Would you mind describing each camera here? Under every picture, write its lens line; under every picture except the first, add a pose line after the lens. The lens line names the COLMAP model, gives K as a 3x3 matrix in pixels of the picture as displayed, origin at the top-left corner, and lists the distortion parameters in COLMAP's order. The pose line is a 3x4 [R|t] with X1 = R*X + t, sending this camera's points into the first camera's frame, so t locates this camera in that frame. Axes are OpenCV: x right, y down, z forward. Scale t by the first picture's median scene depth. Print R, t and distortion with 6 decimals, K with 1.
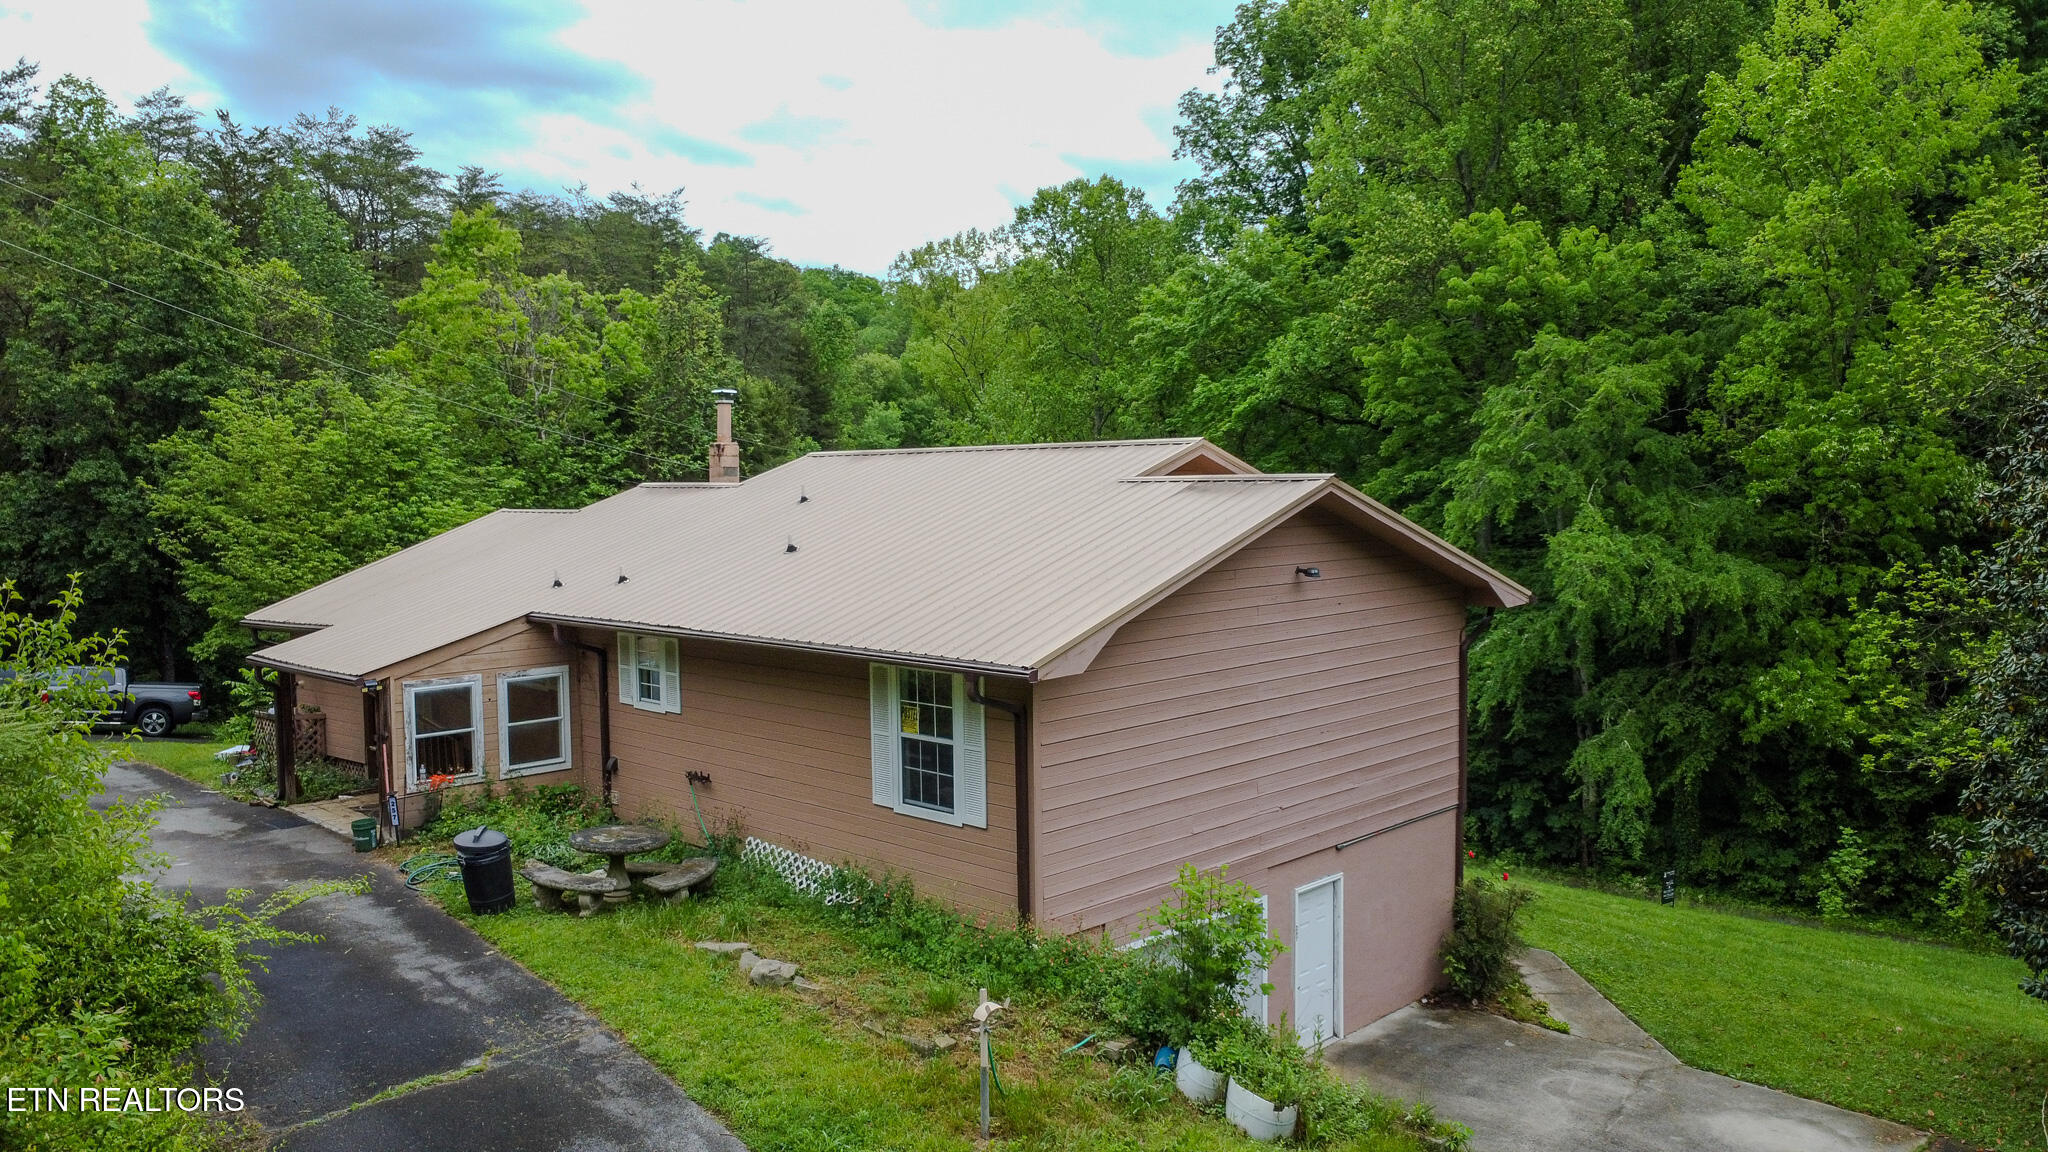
lens RADIAL K [[1493.5, 0, 1006.0], [0, 1493.5, 578.6], [0, 0, 1]] dist [-0.028829, -0.003312]
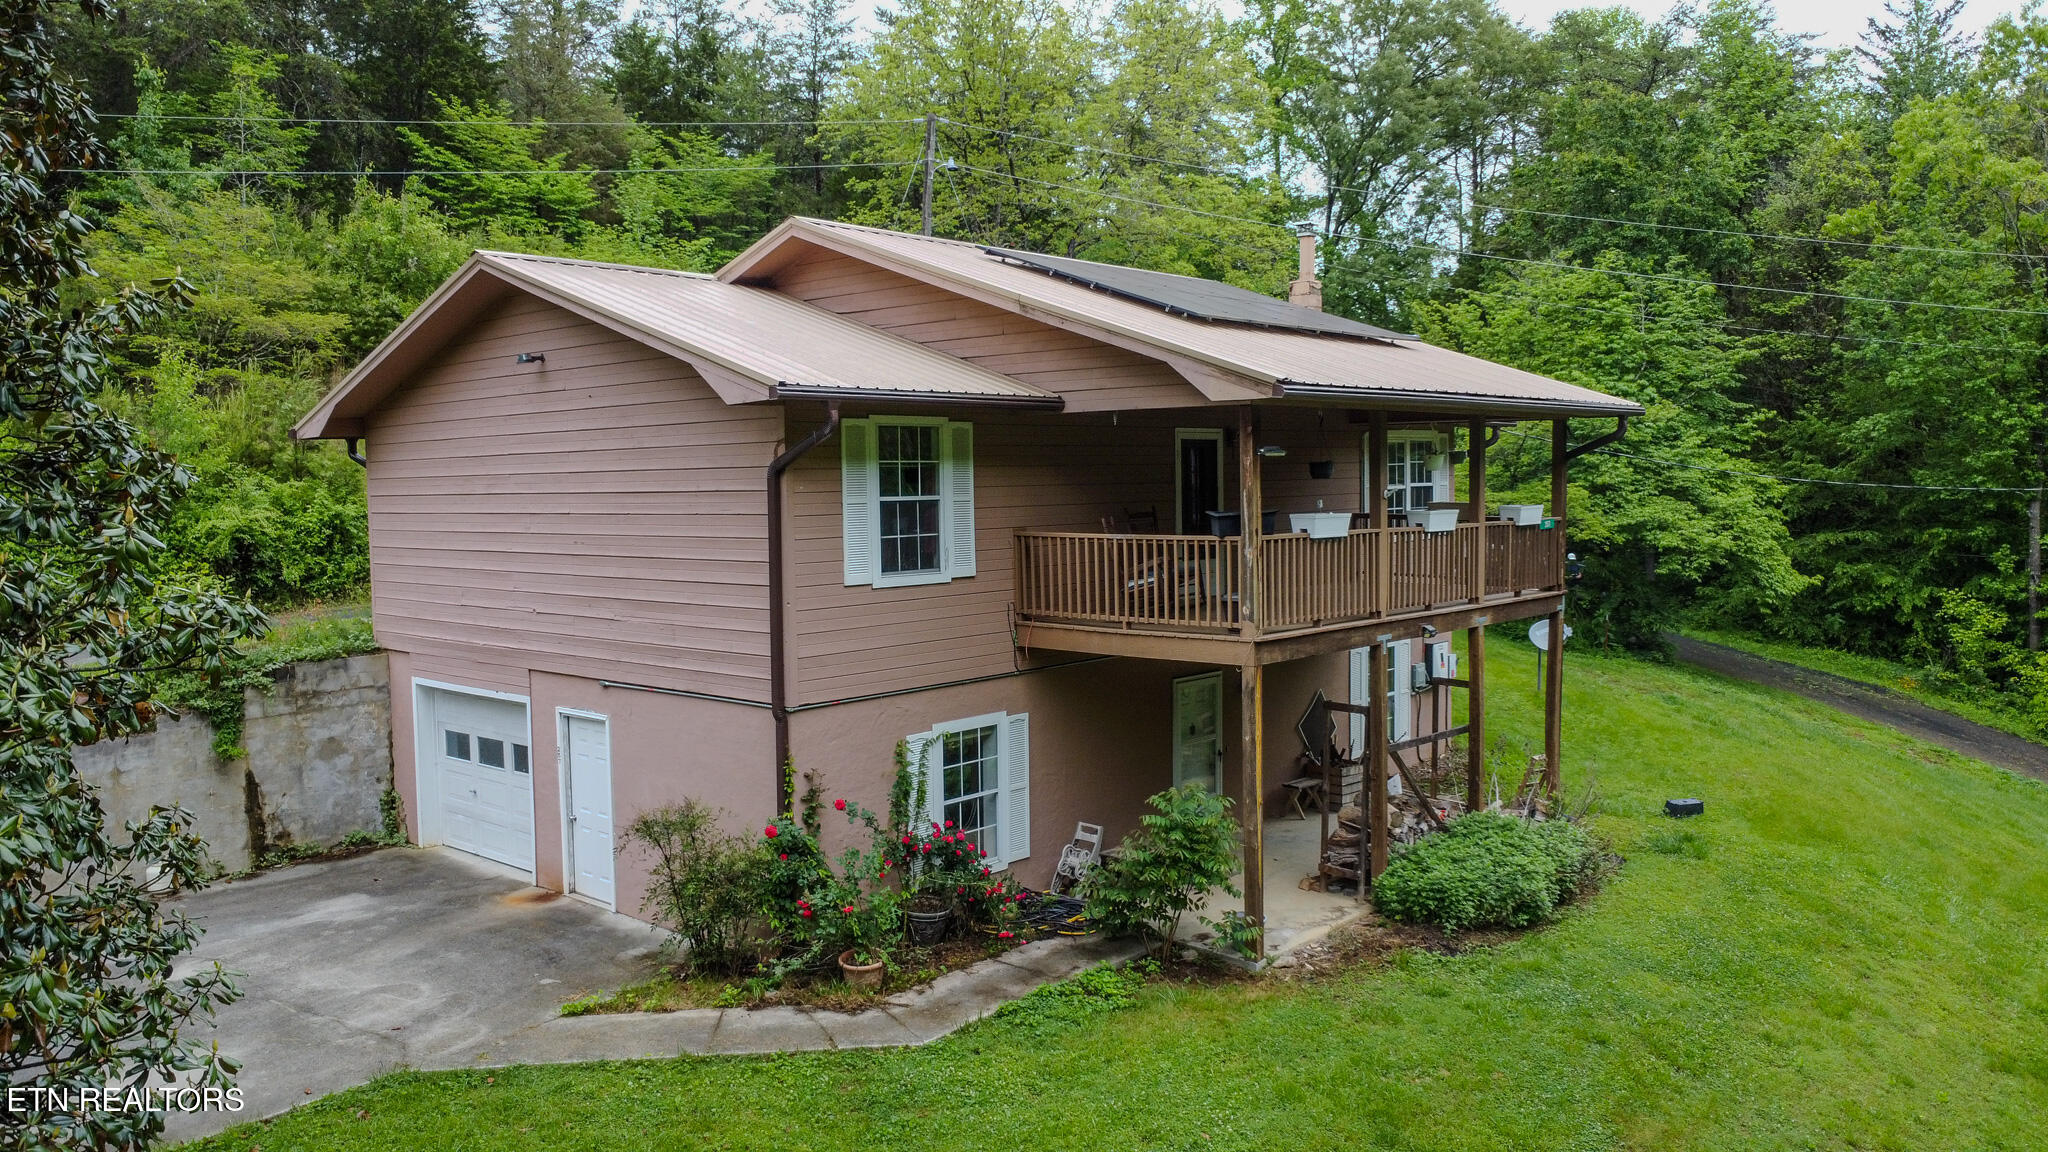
lens RADIAL K [[1493.5, 0, 1006.0], [0, 1493.5, 578.6], [0, 0, 1]] dist [-0.028829, -0.003312]
pose [[0.034793, 0.083930, -0.995864, 1.081767], [-0.045582, 0.995564, 0.082312, 0.039651], [0.998355, 0.042529, 0.038464, 1.200035]]
